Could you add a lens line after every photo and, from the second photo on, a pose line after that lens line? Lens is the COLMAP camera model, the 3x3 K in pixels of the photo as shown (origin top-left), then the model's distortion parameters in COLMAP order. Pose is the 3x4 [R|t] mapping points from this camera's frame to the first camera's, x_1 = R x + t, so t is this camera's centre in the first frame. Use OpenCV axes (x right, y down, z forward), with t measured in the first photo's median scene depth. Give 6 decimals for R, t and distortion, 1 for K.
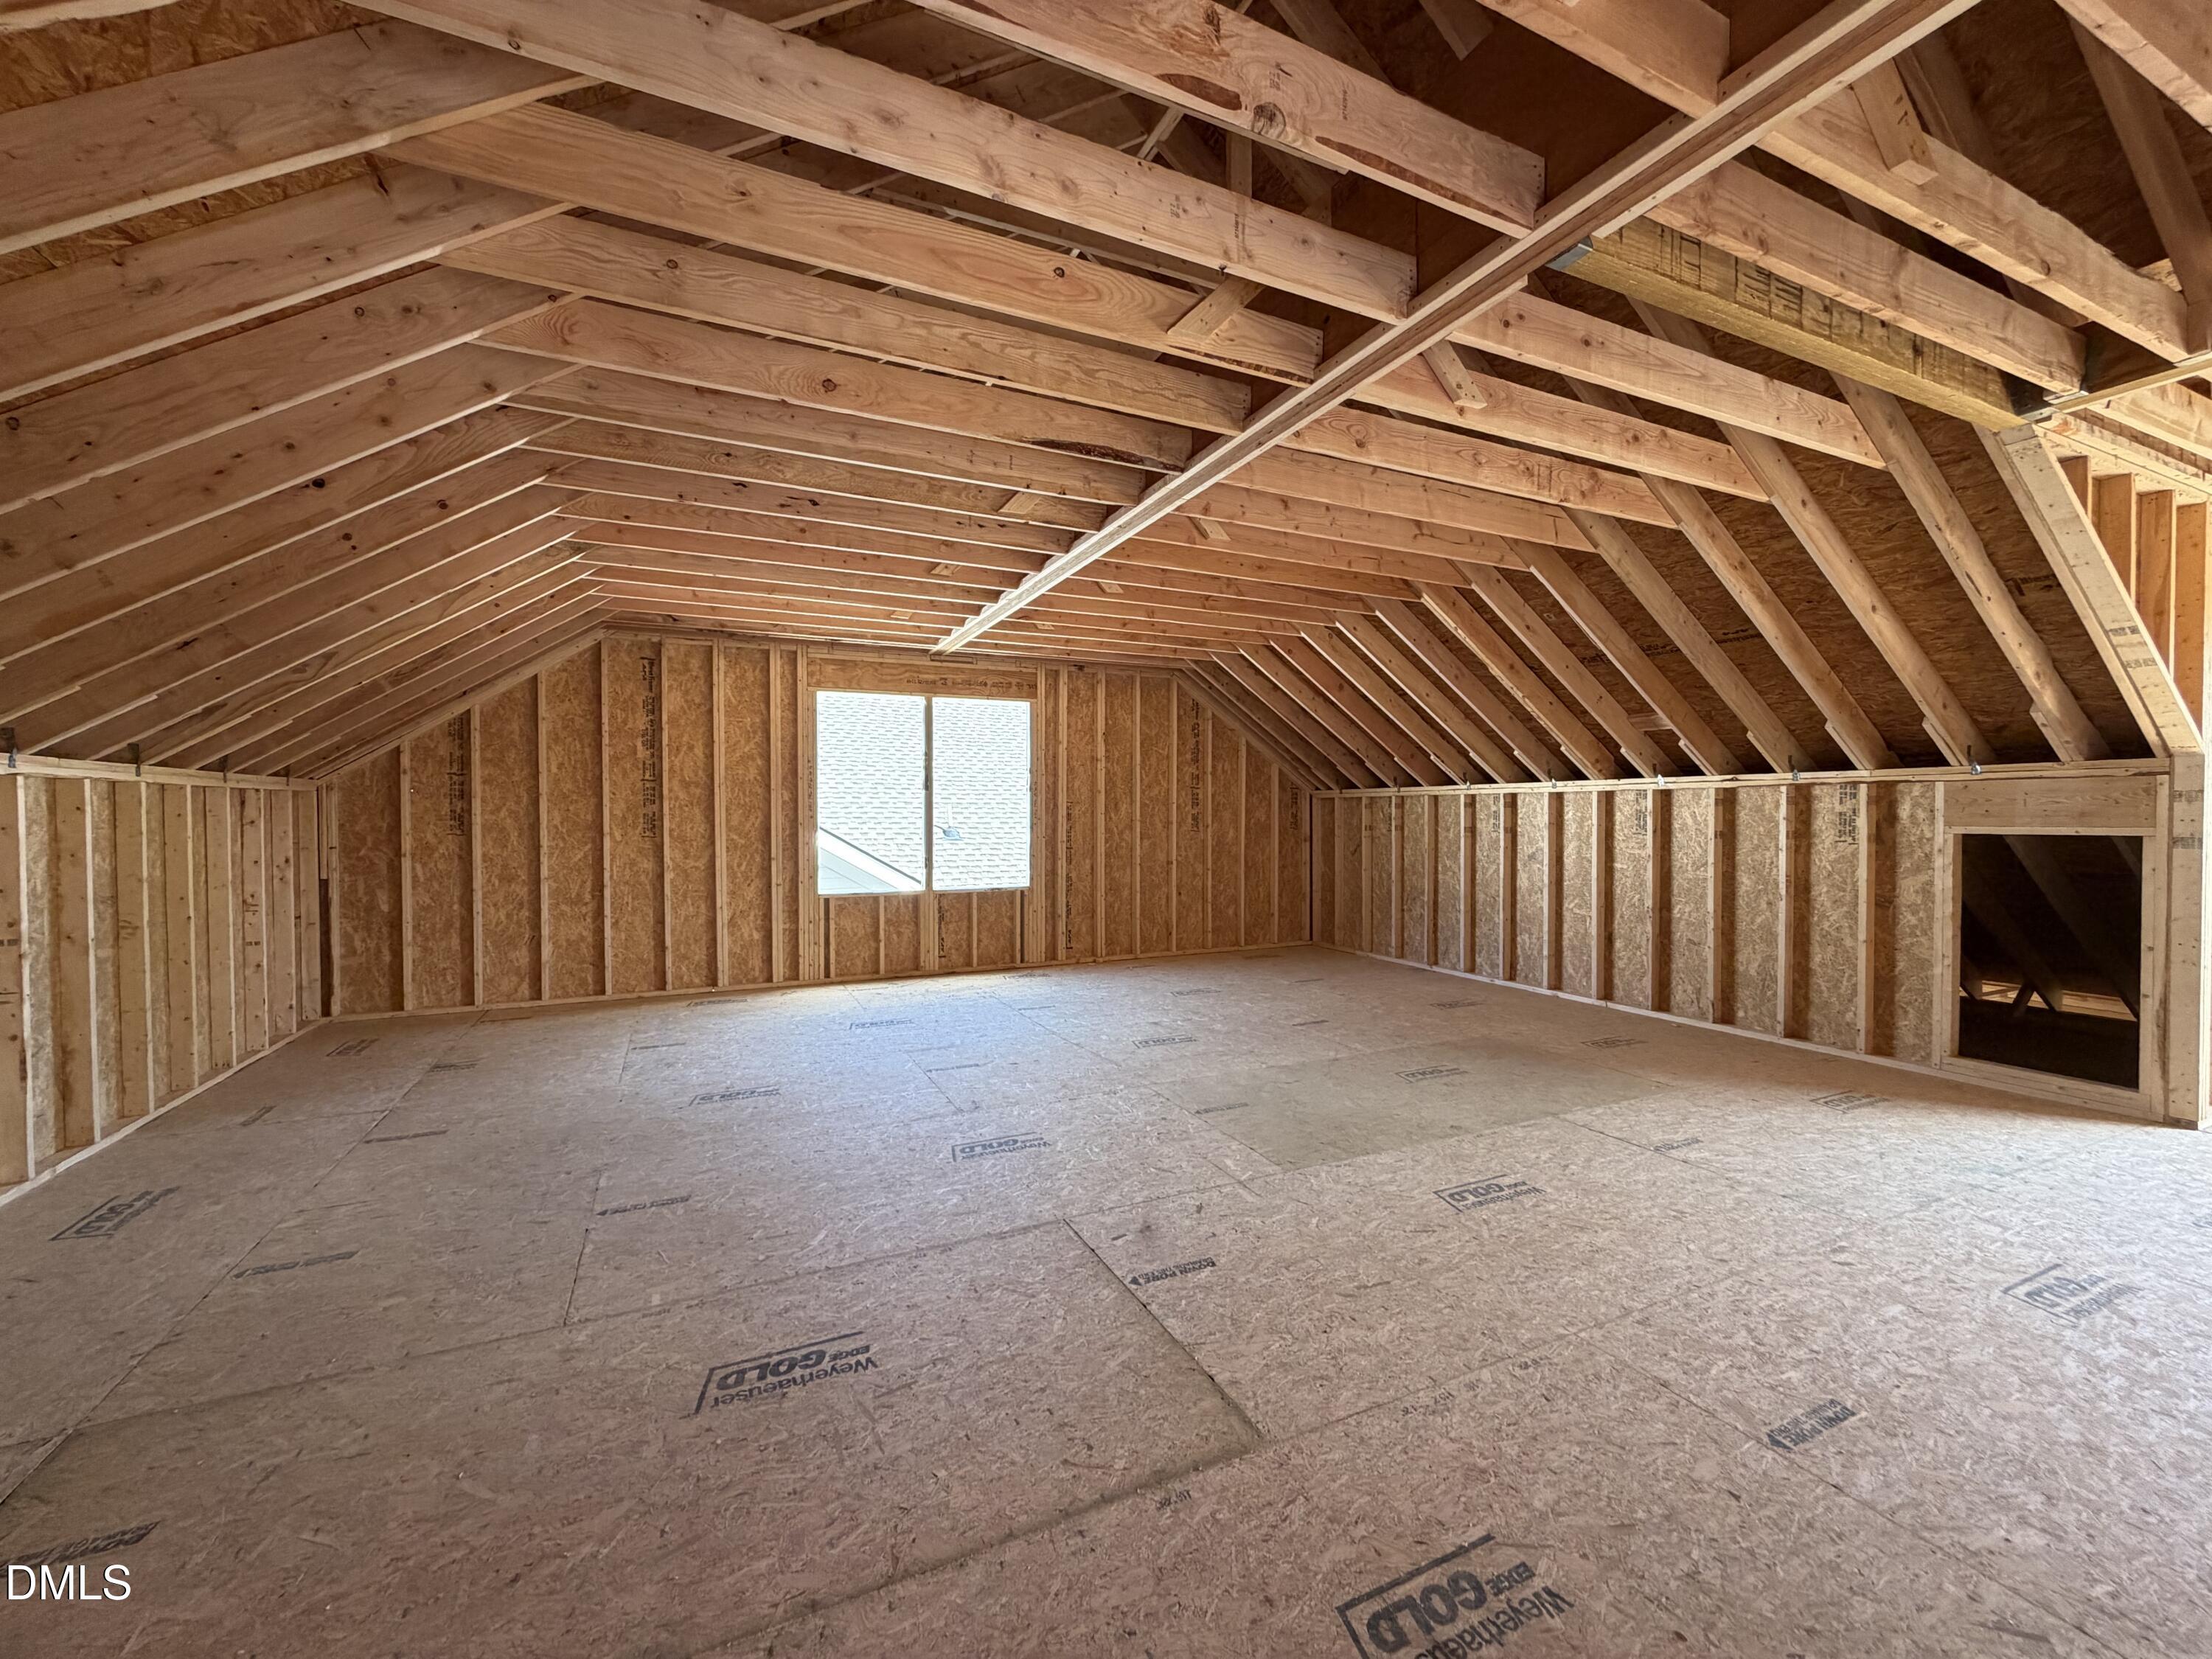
lens RADIAL K [[885.1, 0, 1097.8], [0, 885.1, 833.2], [0, 0, 1]] dist [0.000407, -0.000016]
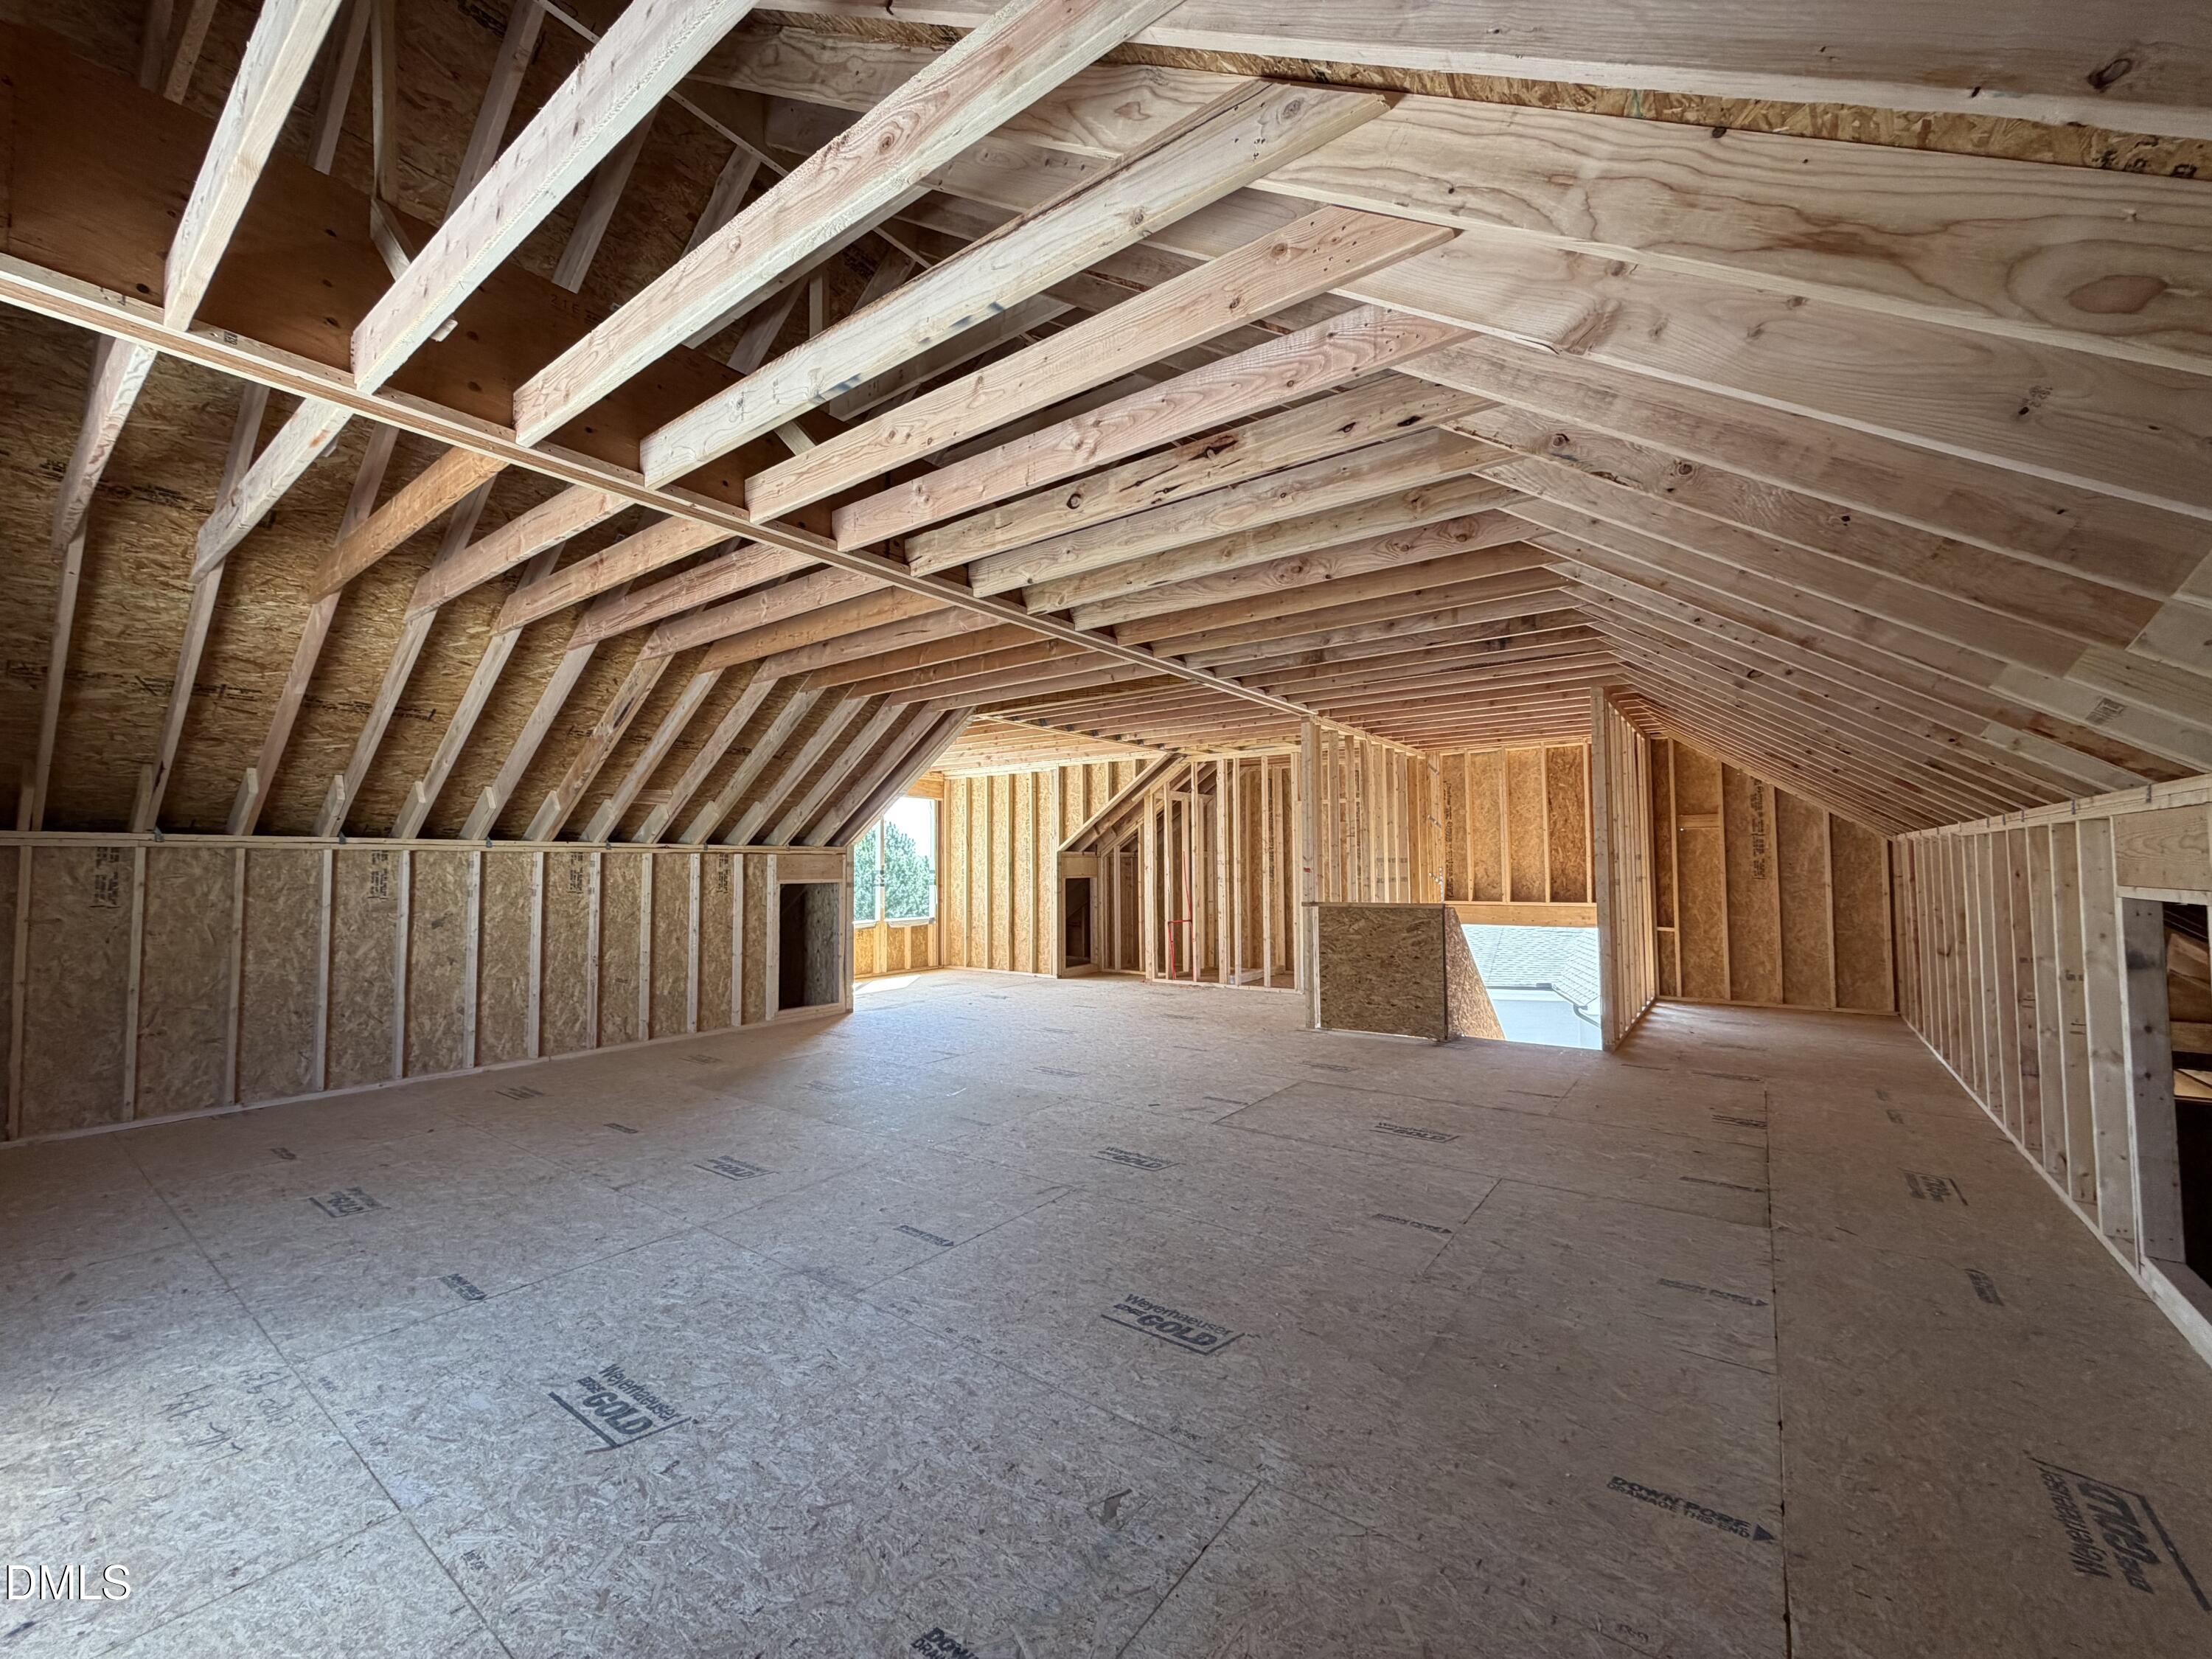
lens RADIAL K [[885.1, 0, 1097.8], [0, 885.1, 833.2], [0, 0, 1]] dist [0.000407, -0.000016]
pose [[-0.474871, 0.038531, 0.879211, -0.817927], [0.023038, 0.999243, -0.031348, -0.028265], [-0.879754, 0.005369, -0.475399, 1.160440]]
